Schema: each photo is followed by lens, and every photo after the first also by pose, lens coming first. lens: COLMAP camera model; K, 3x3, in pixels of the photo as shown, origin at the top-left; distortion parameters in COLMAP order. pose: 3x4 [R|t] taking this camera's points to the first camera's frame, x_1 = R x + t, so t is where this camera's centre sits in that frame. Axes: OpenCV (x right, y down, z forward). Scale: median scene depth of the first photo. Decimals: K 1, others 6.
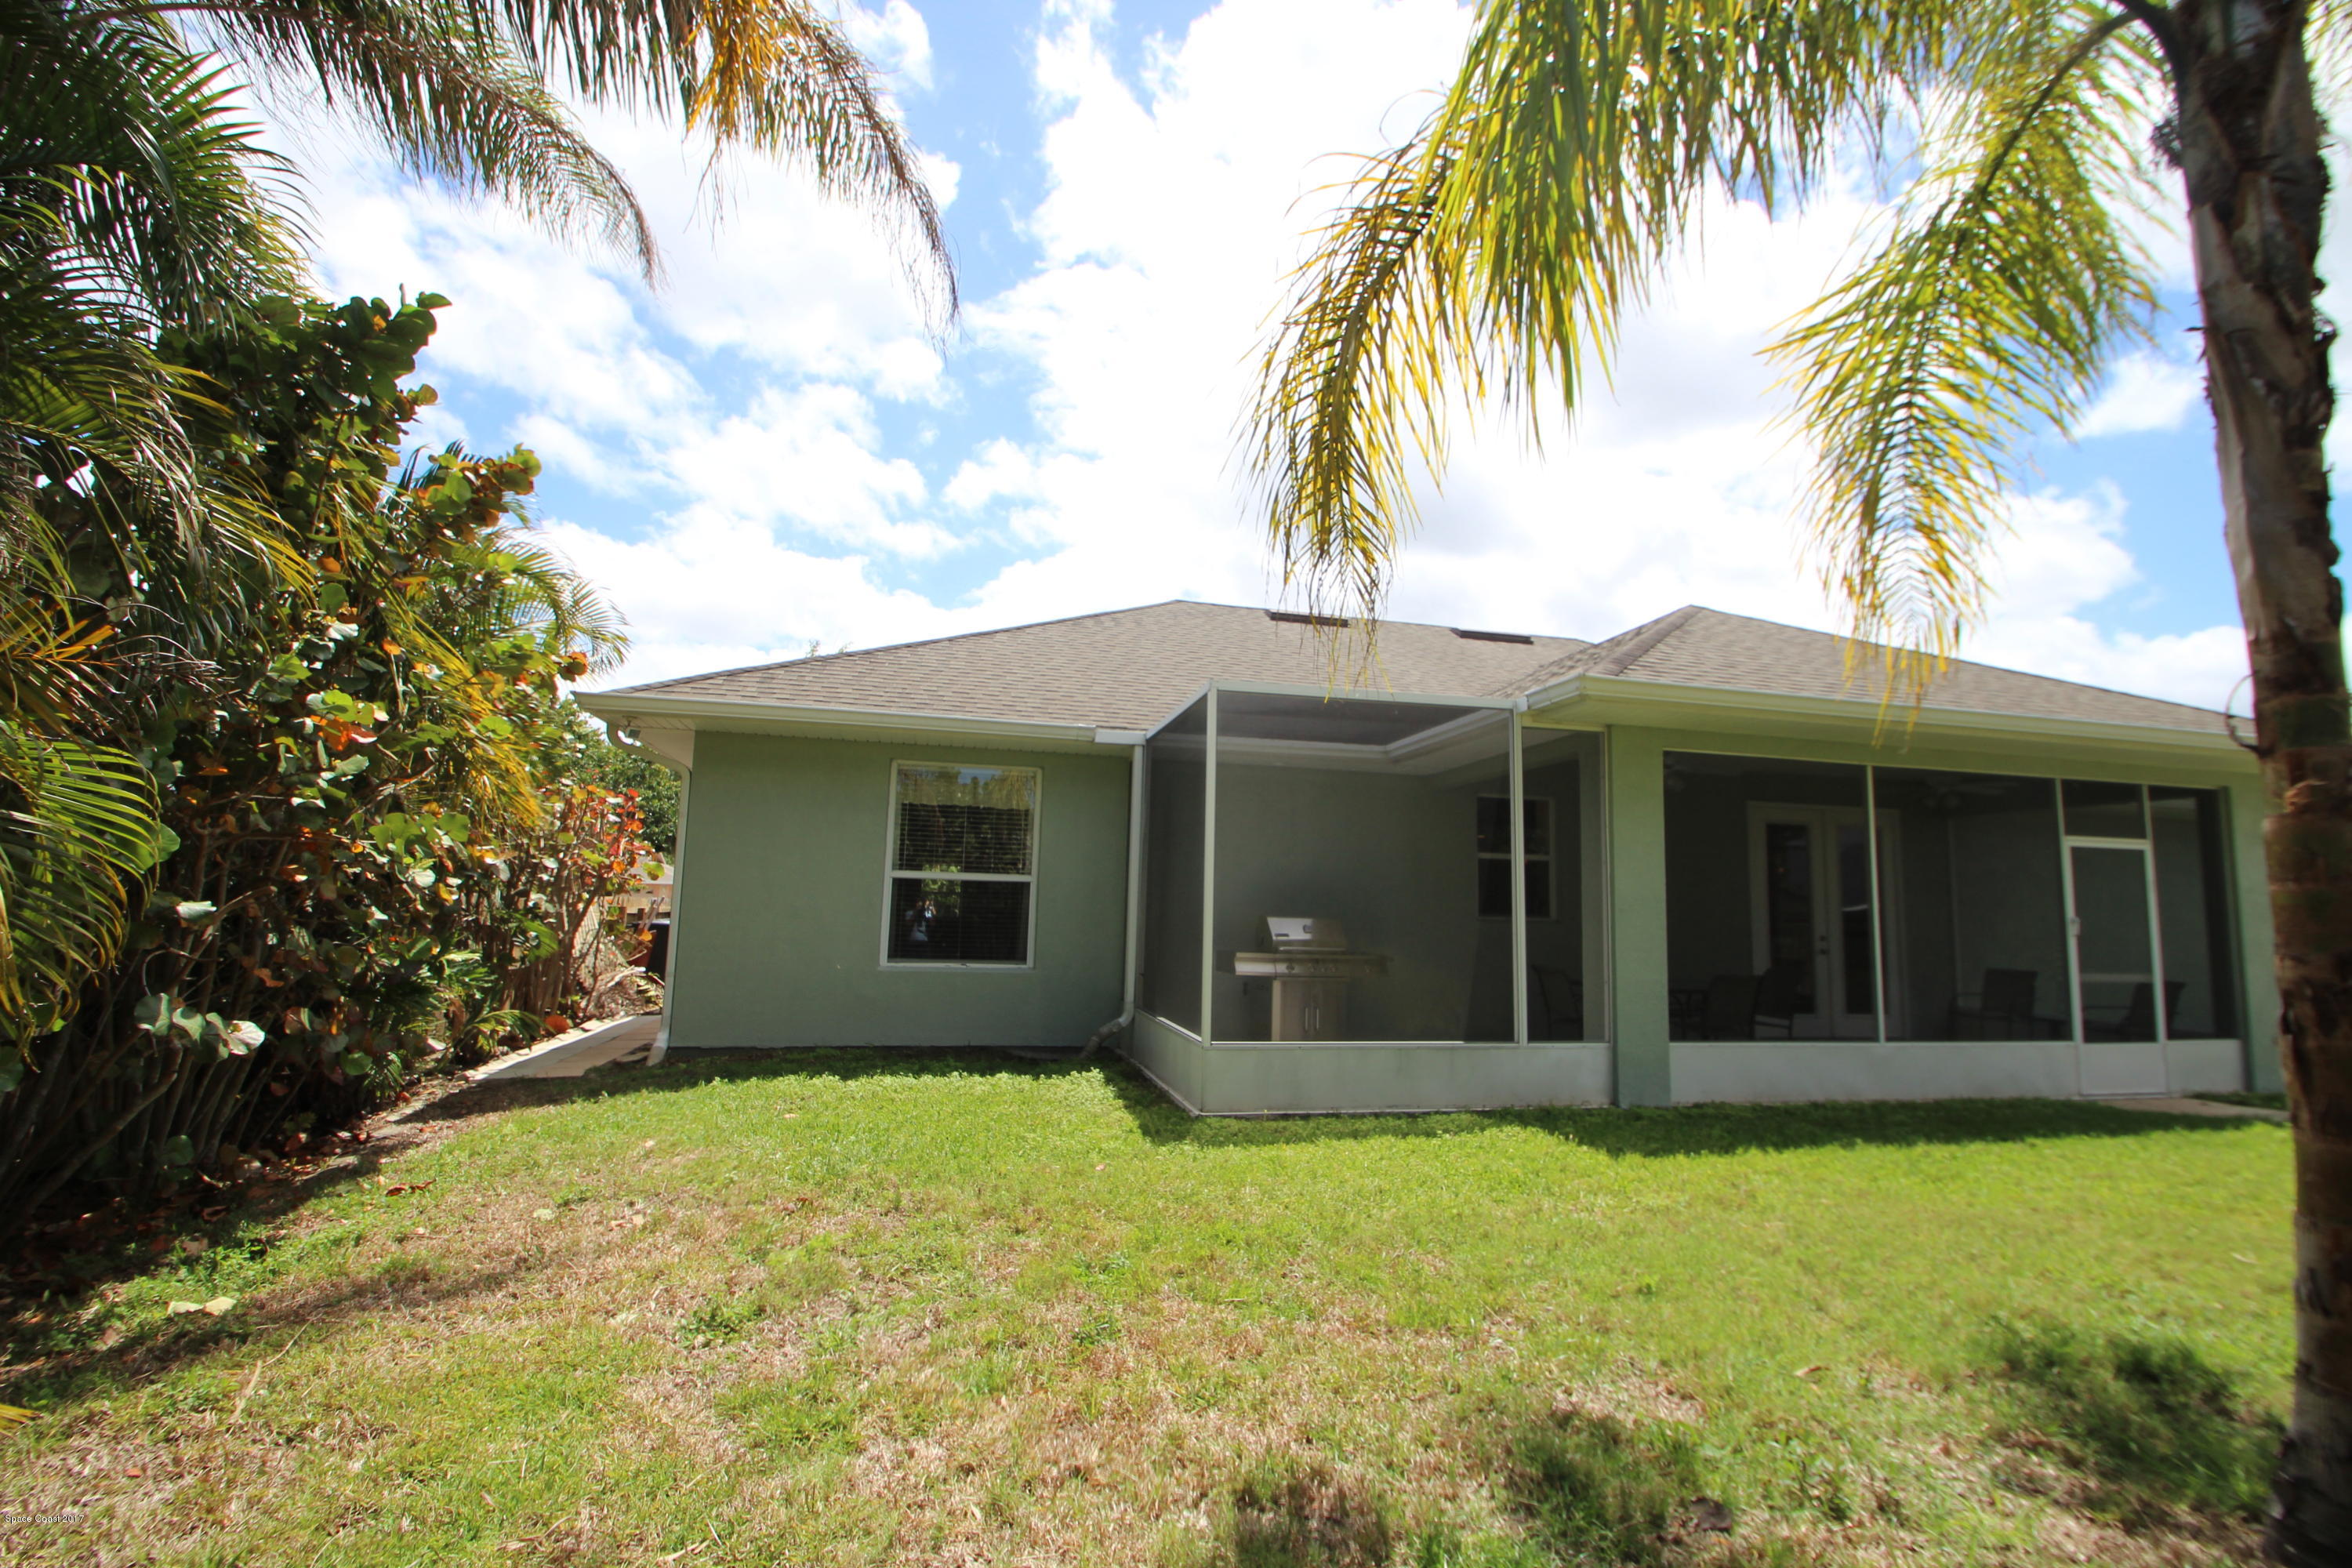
lens RADIAL K [[1101.8, 0, 1169.3], [0, 1101.8, 781.6], [0, 0, 1]] dist [0.006593, -0.011977]
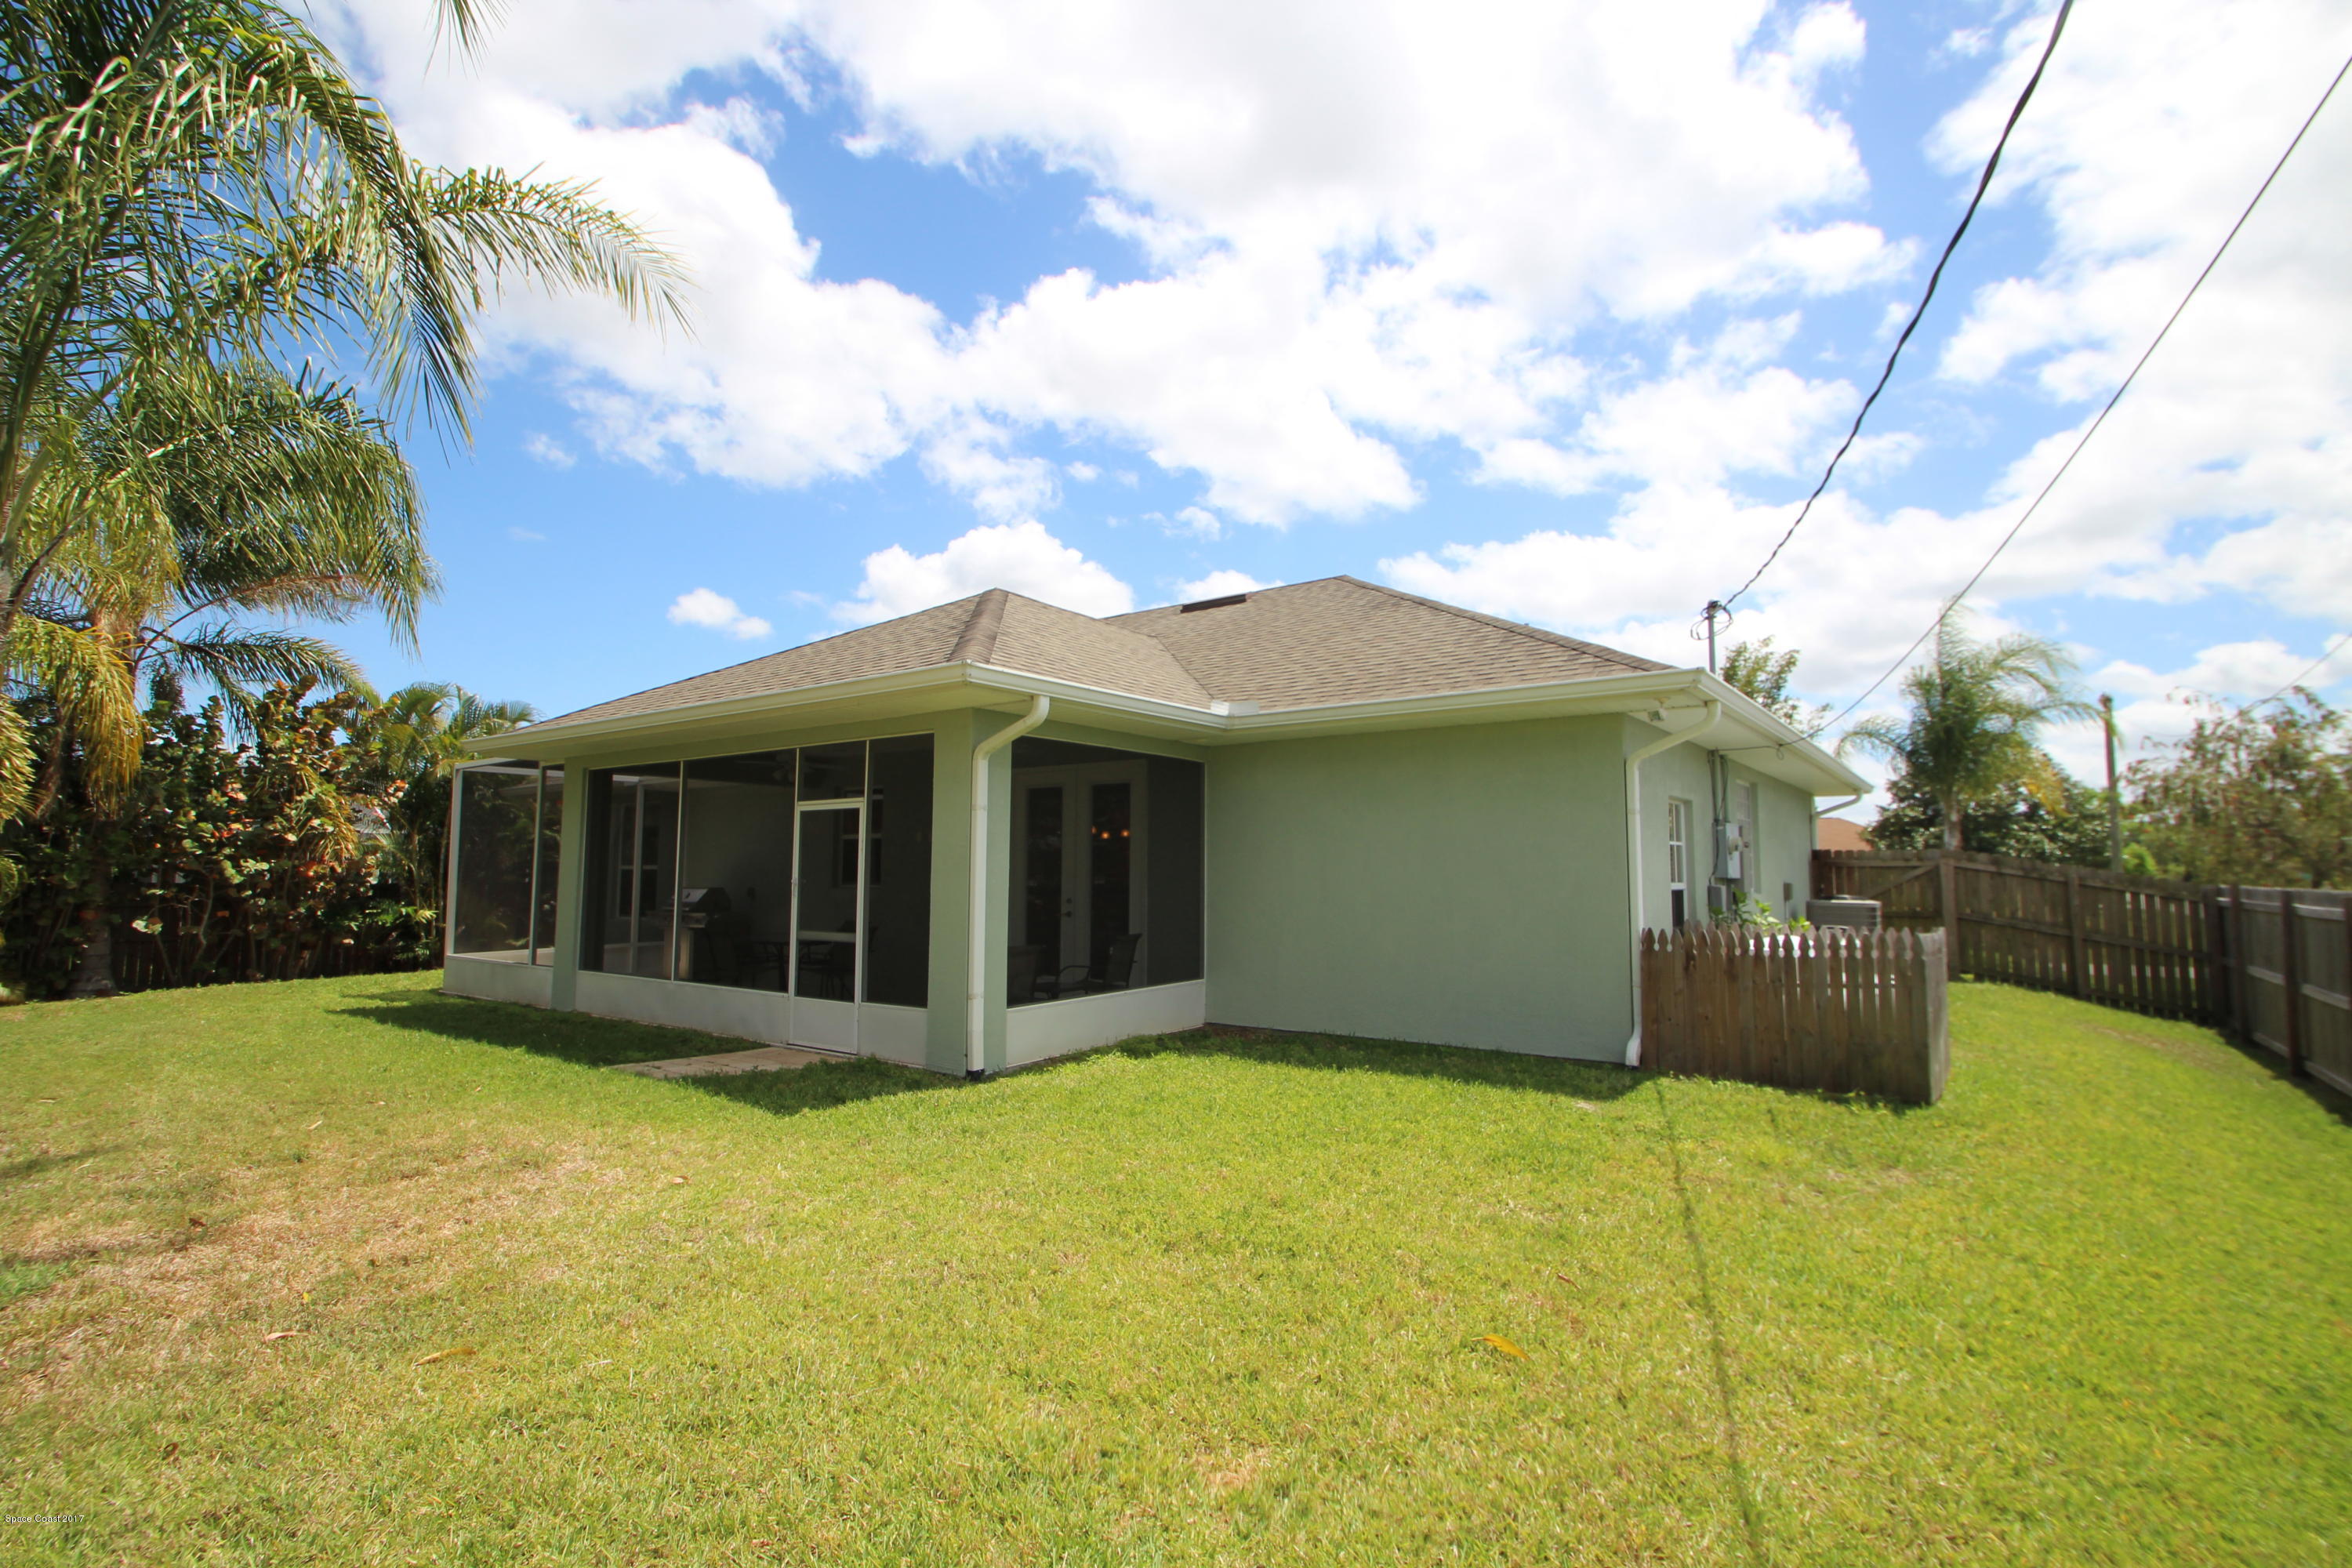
lens RADIAL K [[1101.8, 0, 1181.9], [0, 1101.8, 786.6], [0, 0, 1]] dist [0.006593, -0.011977]
pose [[0.614591, -0.088965, -0.783813, 1.433648], [0.108790, 0.993685, -0.027482, 0.079163], [0.781308, -0.068381, 0.620388, 0.478747]]
